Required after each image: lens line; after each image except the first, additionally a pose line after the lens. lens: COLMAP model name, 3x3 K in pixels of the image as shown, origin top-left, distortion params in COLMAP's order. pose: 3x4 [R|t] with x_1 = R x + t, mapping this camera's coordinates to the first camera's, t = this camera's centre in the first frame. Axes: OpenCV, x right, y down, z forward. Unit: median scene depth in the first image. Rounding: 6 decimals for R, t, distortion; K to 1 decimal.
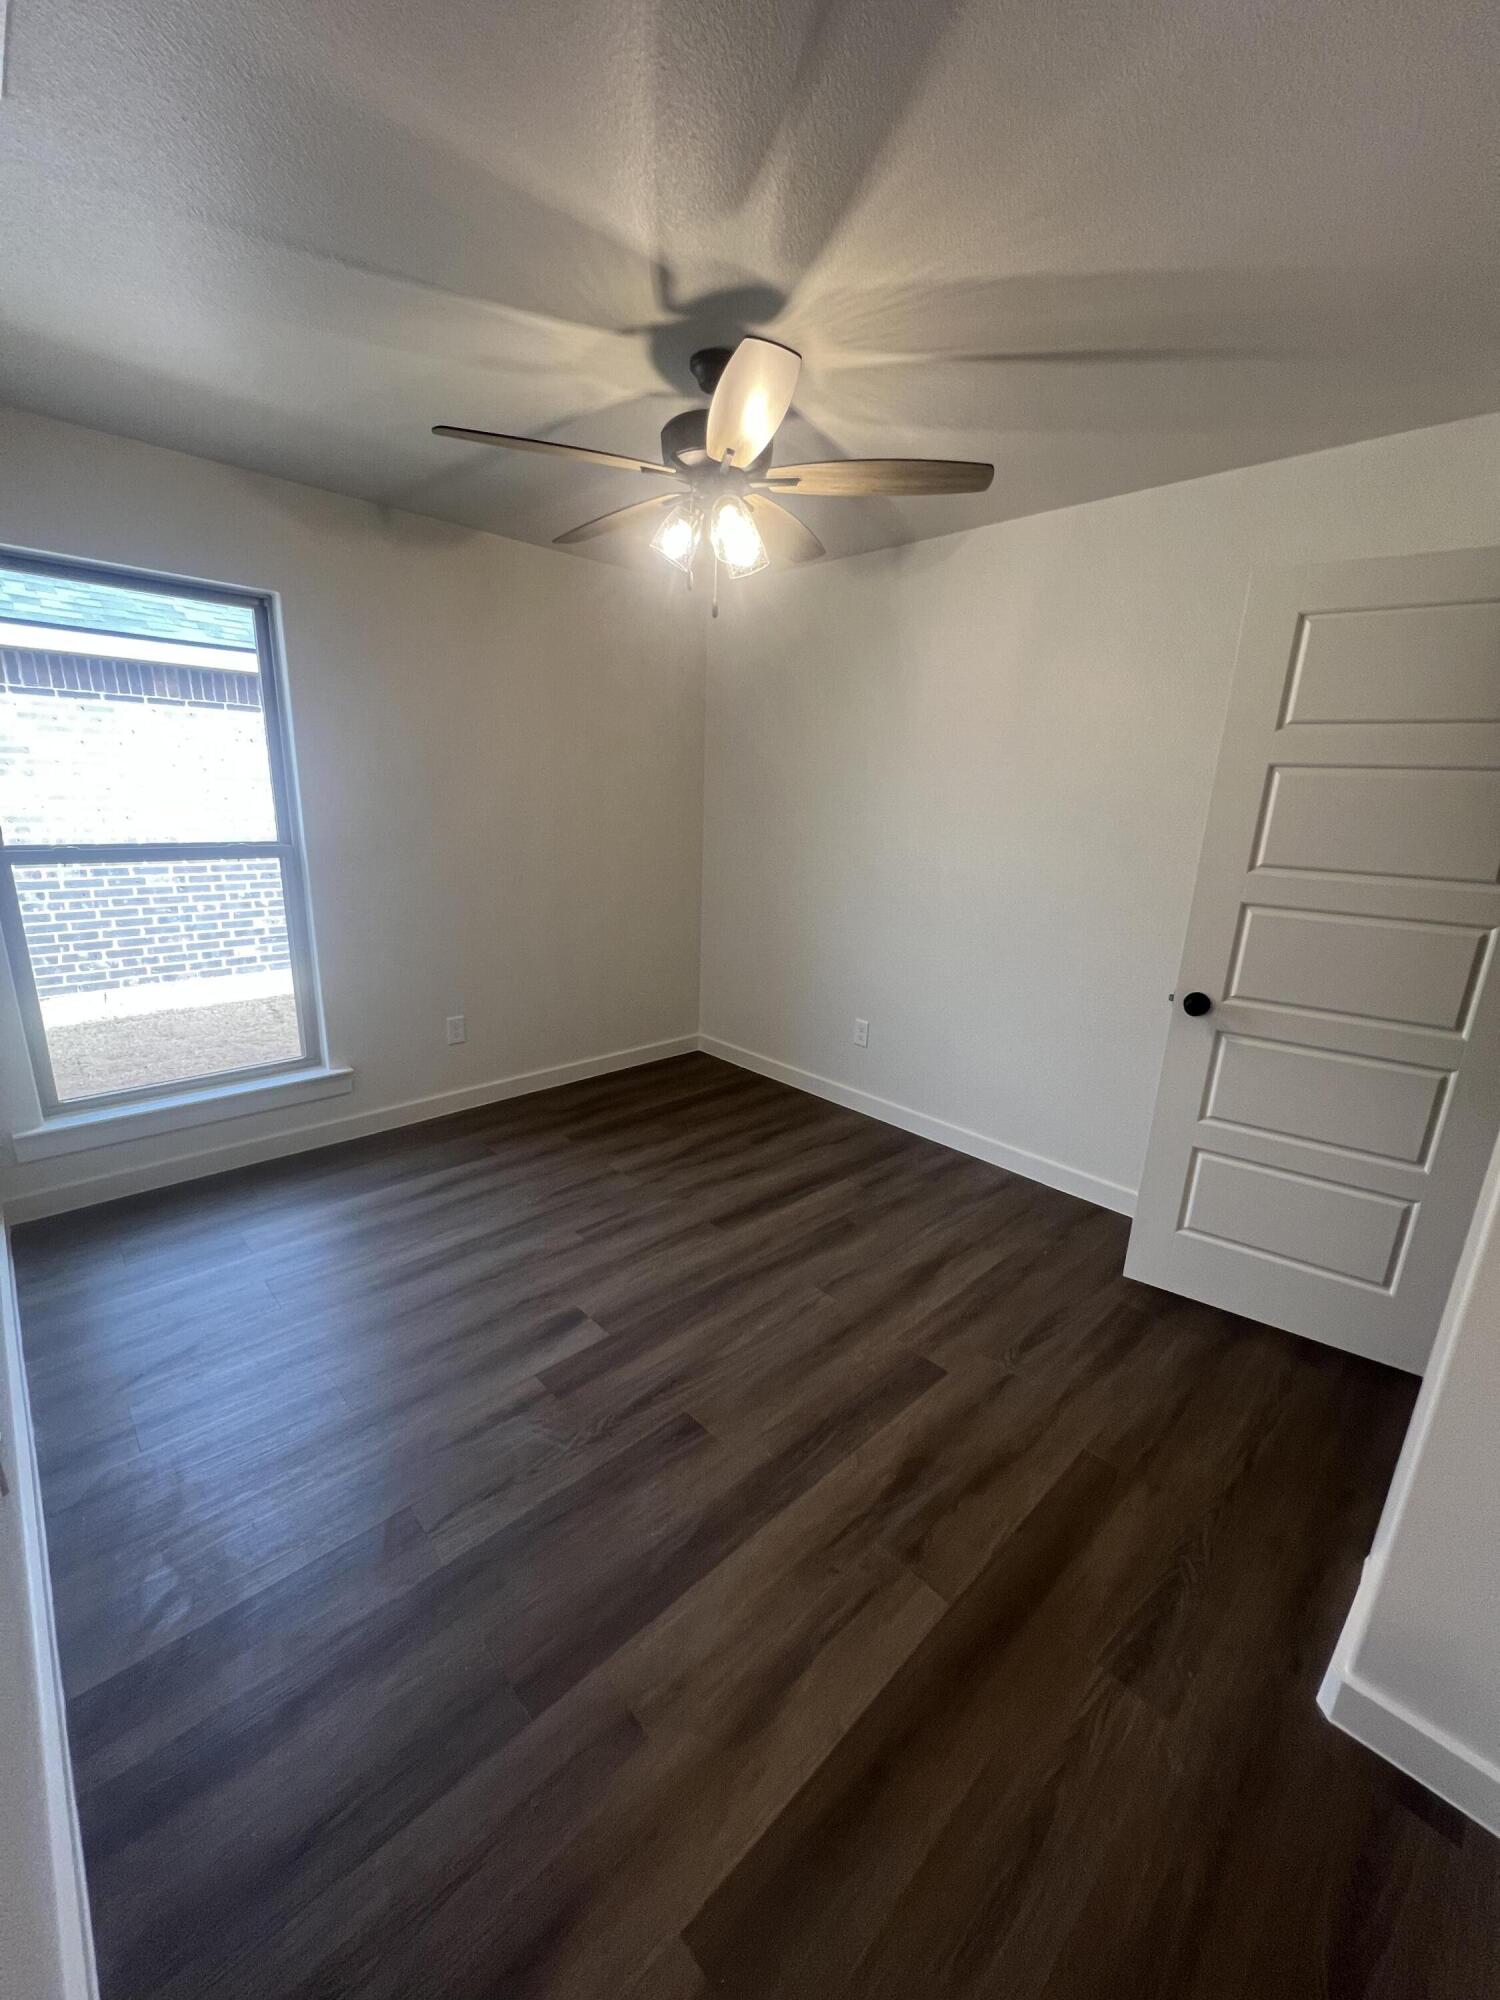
lens RADIAL K [[801.4, 0, 750.0], [0, 801.4, 1000.0], [0, 0, 1]] dist [0.003271, 0.000328]
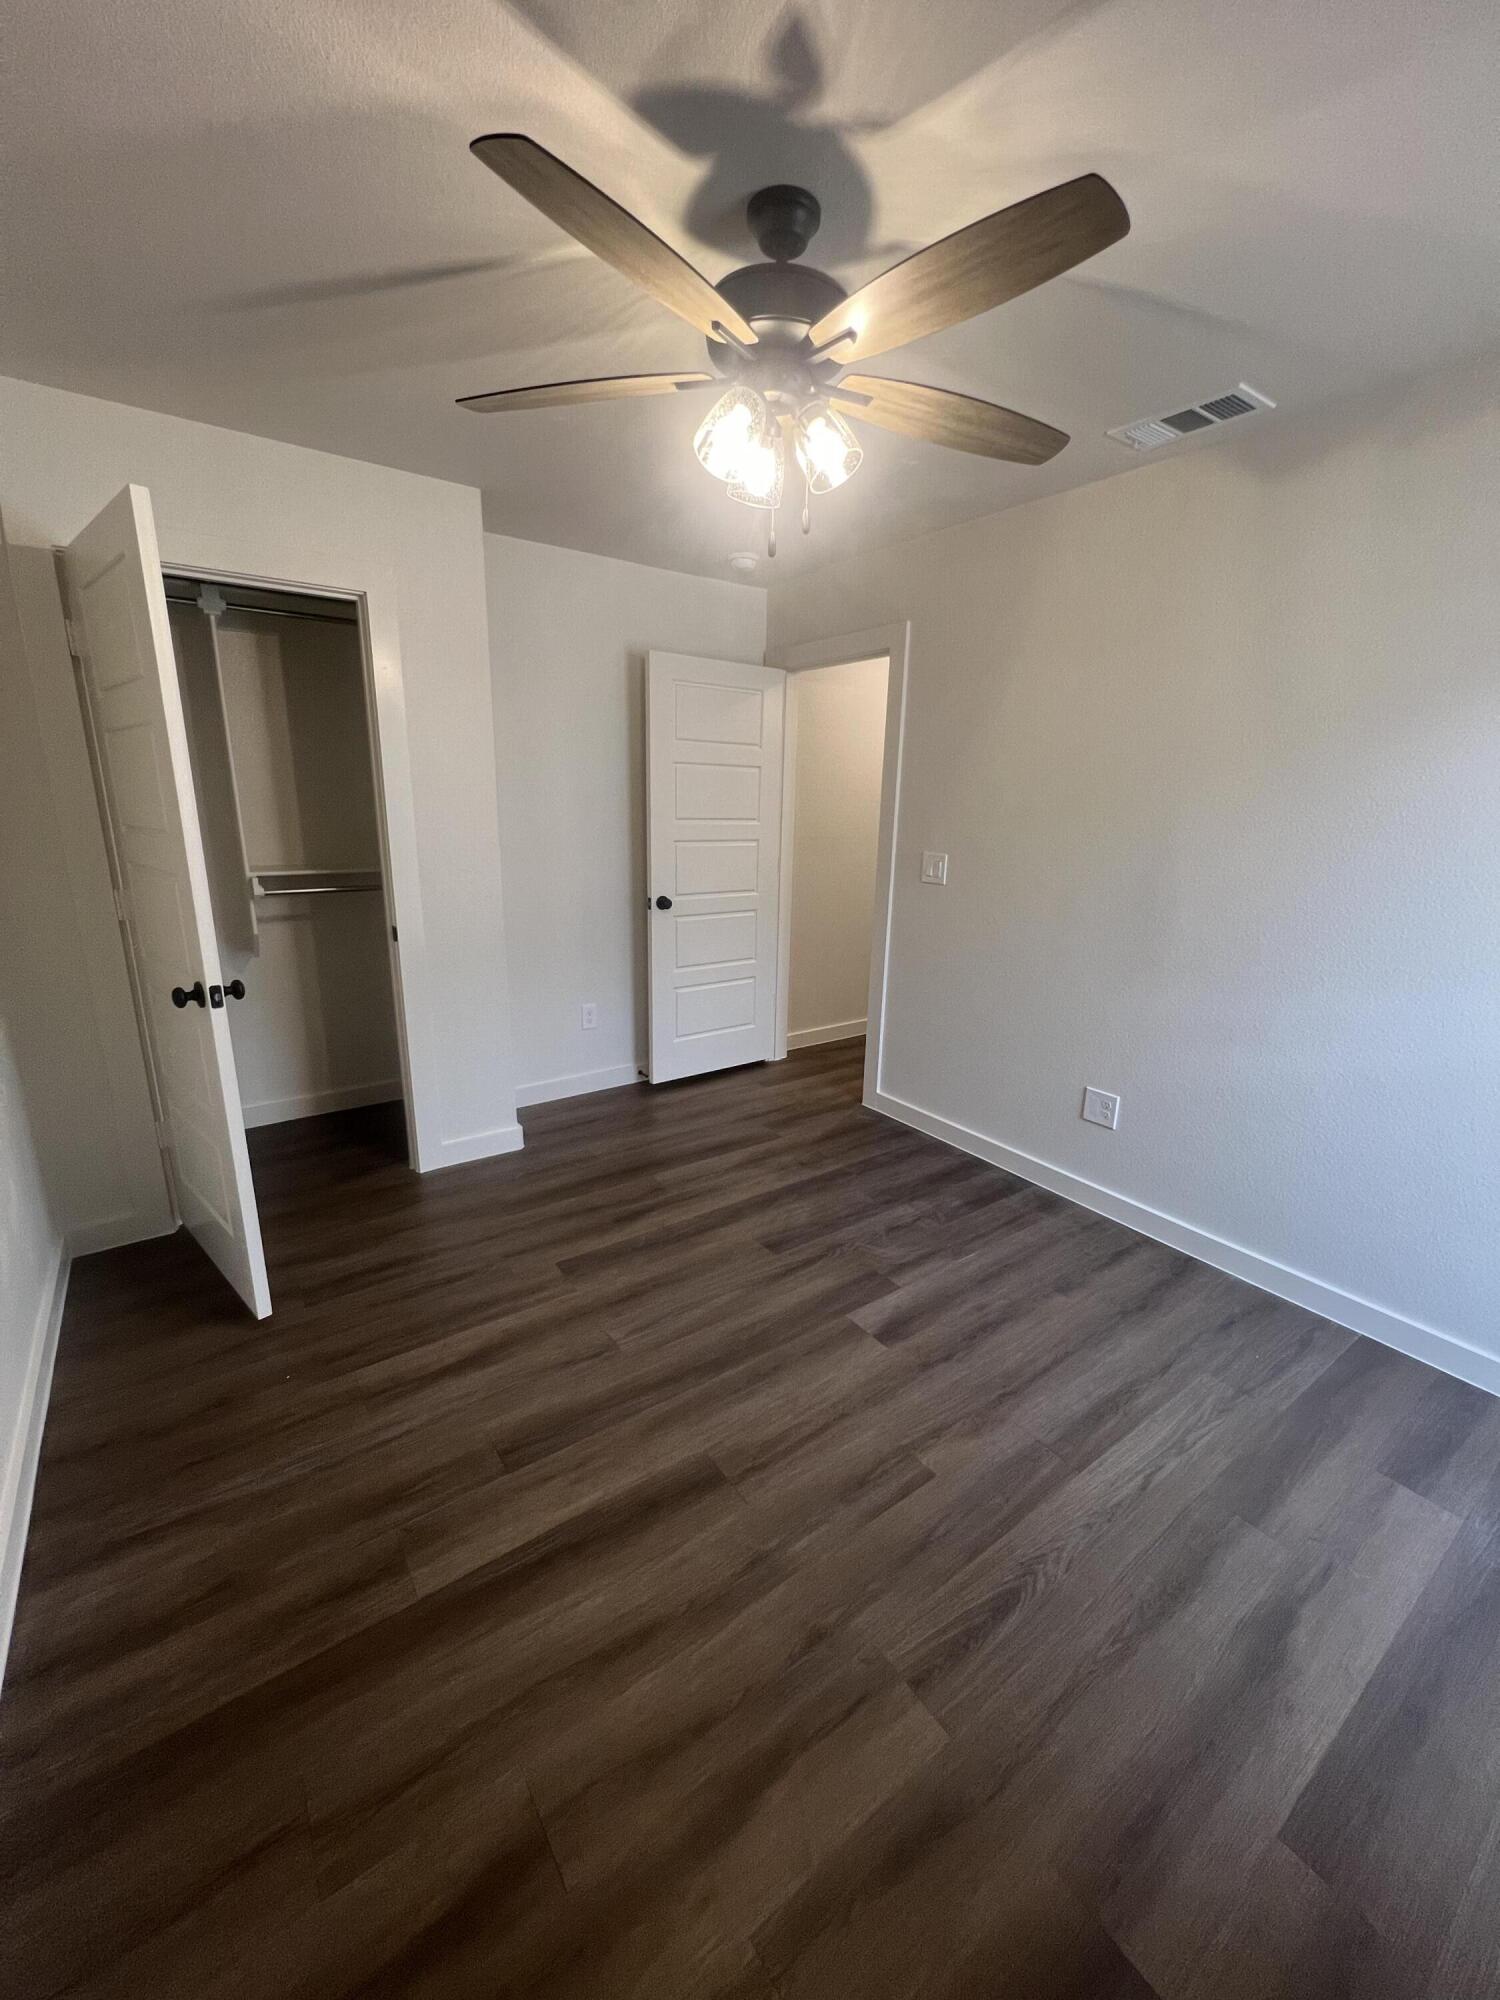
lens RADIAL K [[801.4, 0, 750.0], [0, 801.4, 1000.0], [0, 0, 1]] dist [0.003271, 0.000328]
pose [[-0.989185, -0.087865, 0.117441, -0.126117], [-0.018566, 0.869274, 0.493982, -0.407112], [-0.145492, 0.486460, -0.861504, 1.560736]]
